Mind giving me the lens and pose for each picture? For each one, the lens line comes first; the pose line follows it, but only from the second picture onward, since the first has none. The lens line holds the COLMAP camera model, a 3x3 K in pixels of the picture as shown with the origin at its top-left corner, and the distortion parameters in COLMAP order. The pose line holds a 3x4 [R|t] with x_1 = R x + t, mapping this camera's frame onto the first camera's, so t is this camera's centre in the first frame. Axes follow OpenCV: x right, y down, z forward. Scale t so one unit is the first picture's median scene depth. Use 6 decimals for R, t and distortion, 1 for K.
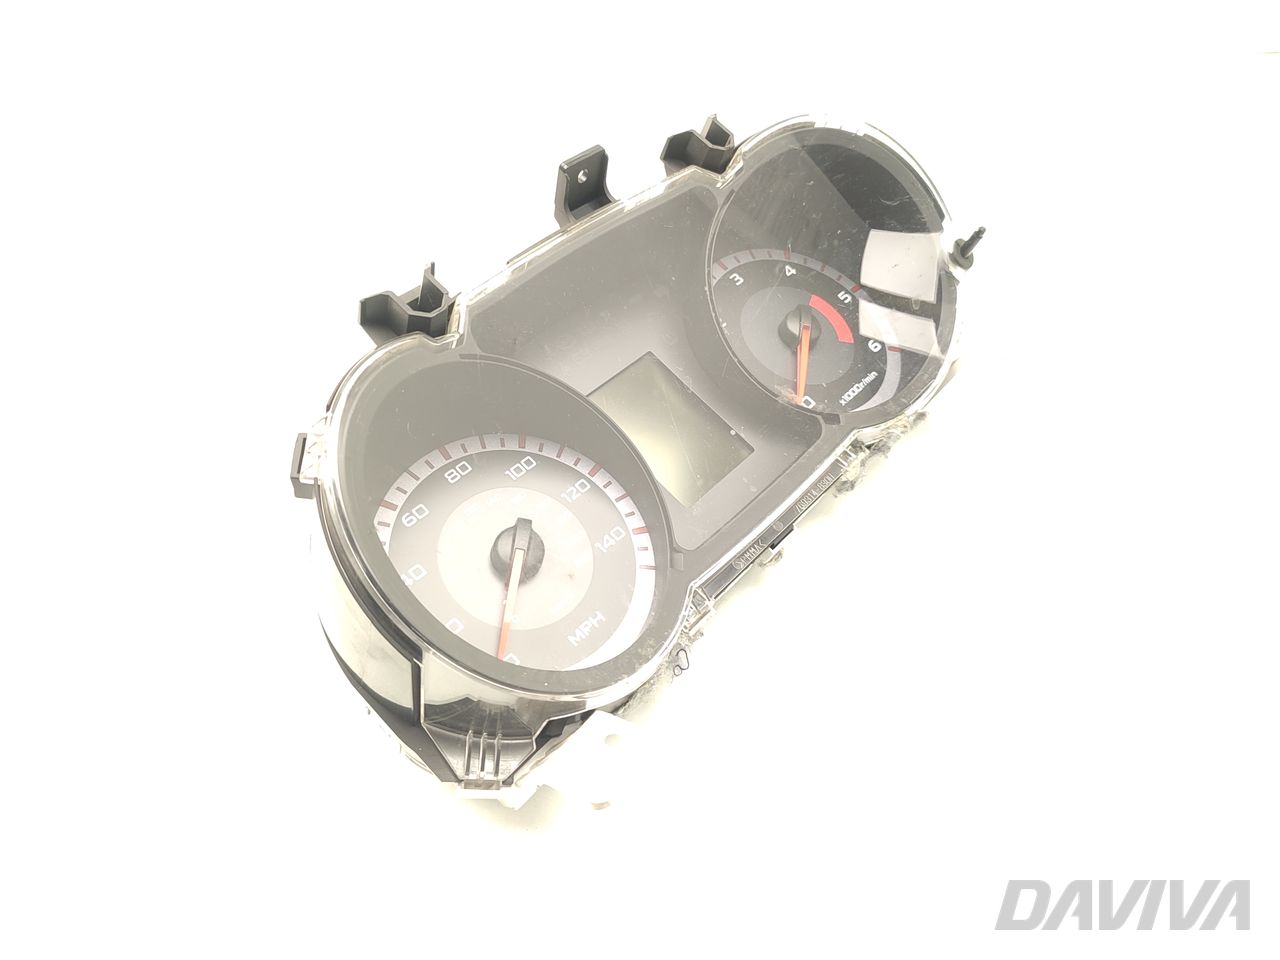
lens RADIAL K [[941.2, 0, 640.0], [0, 941.2, 480.0], [0, 0, 1]] dist [0.000795, -0.000731]
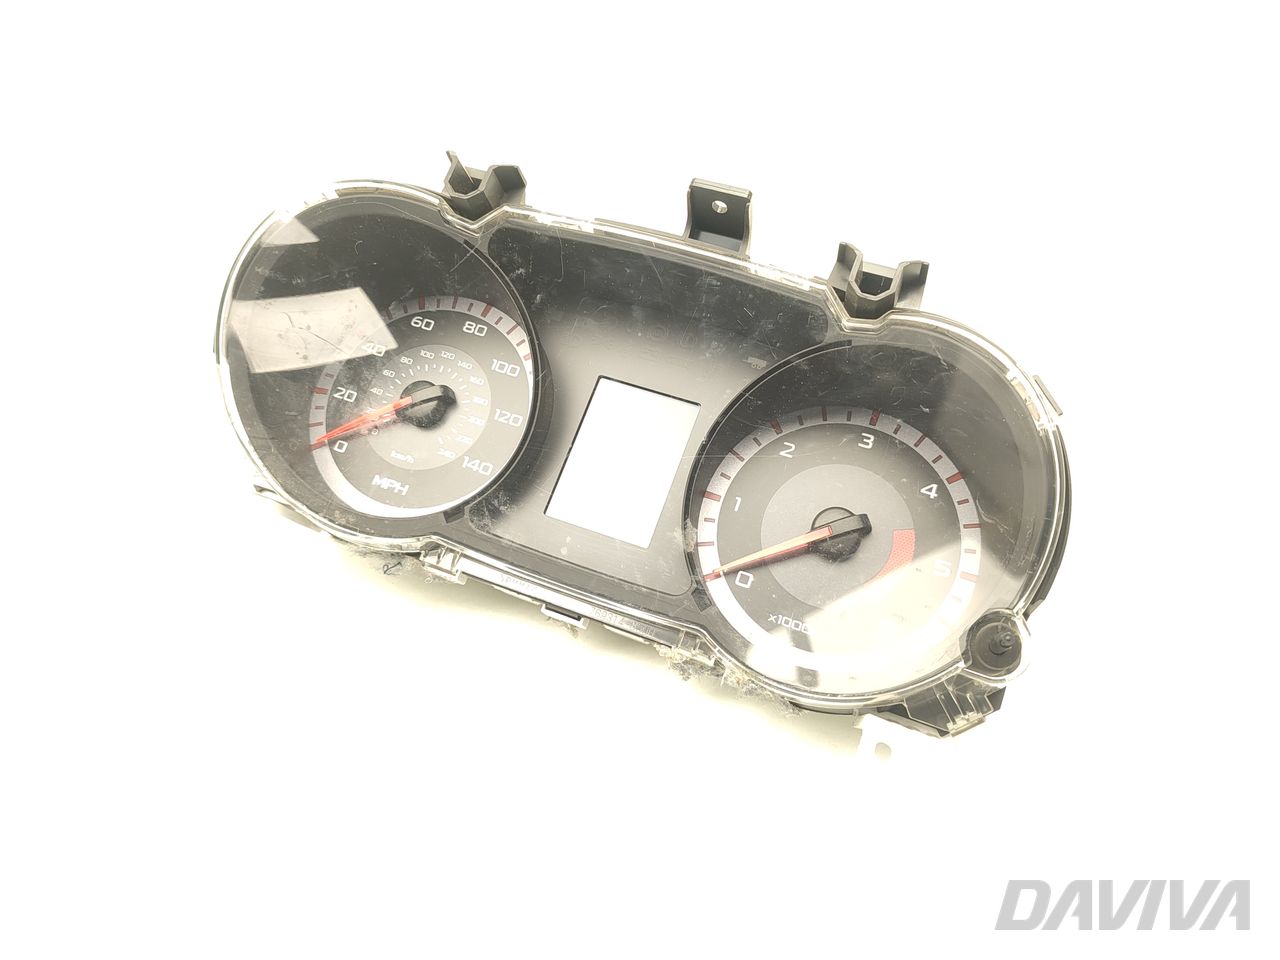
lens RADIAL K [[941.2, 0, 640.0], [0, 941.2, 480.0], [0, 0, 1]] dist [0.000795, -0.000731]
pose [[0.323950, 0.753272, -0.572396, 0.658399], [-0.653982, 0.615491, 0.439861, -0.523208], [0.683640, 0.231844, 0.692015, 0.375685]]
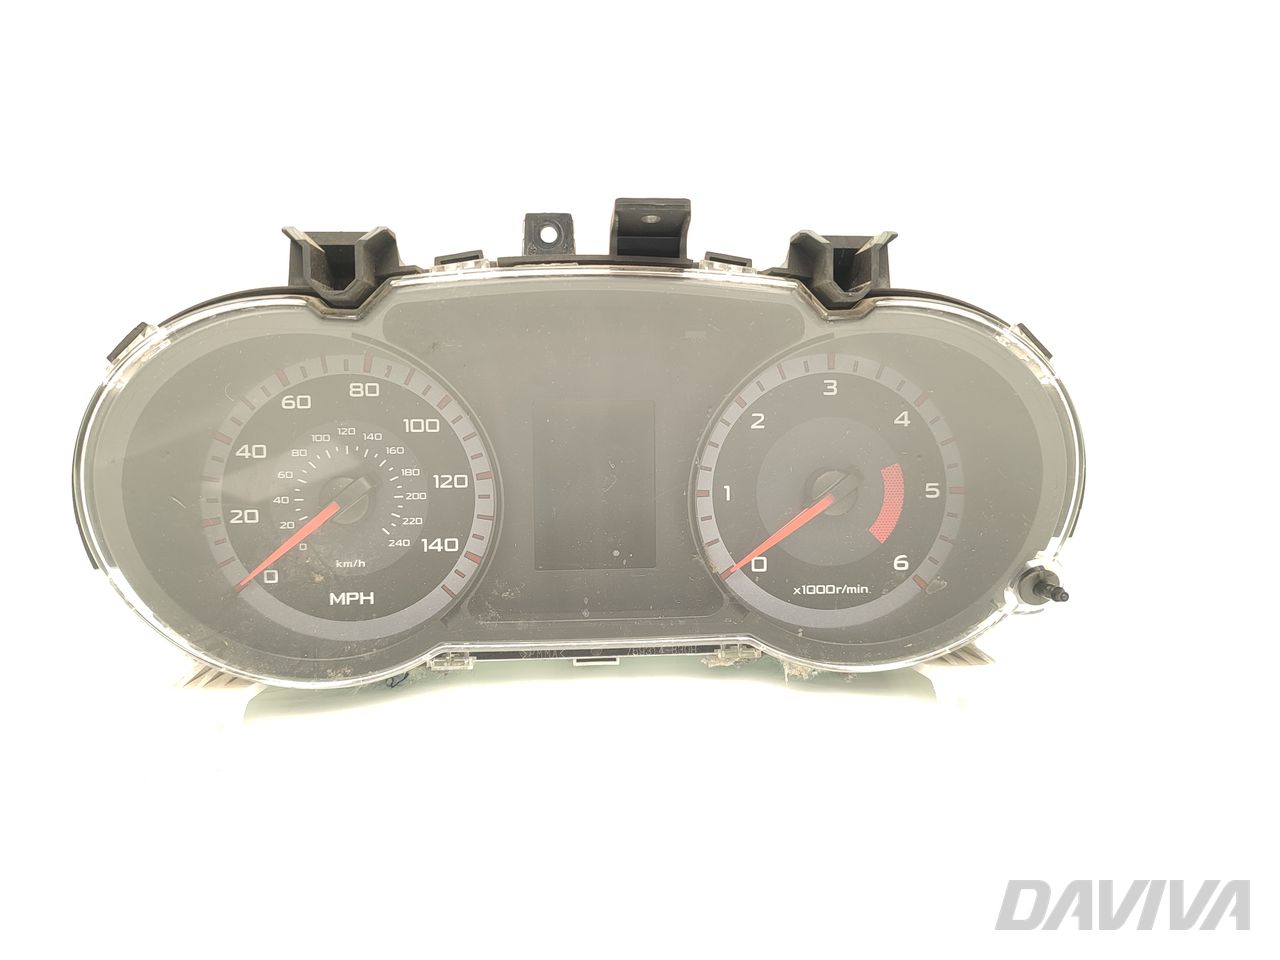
lens RADIAL K [[941.2, 0, 640.0], [0, 941.2, 480.0], [0, 0, 1]] dist [0.000795, -0.000731]
pose [[0.684943, 0.708534, -0.169801, 0.225767], [-0.564527, 0.663423, 0.491099, -0.570036], [0.460611, -0.240517, 0.854394, 0.276798]]
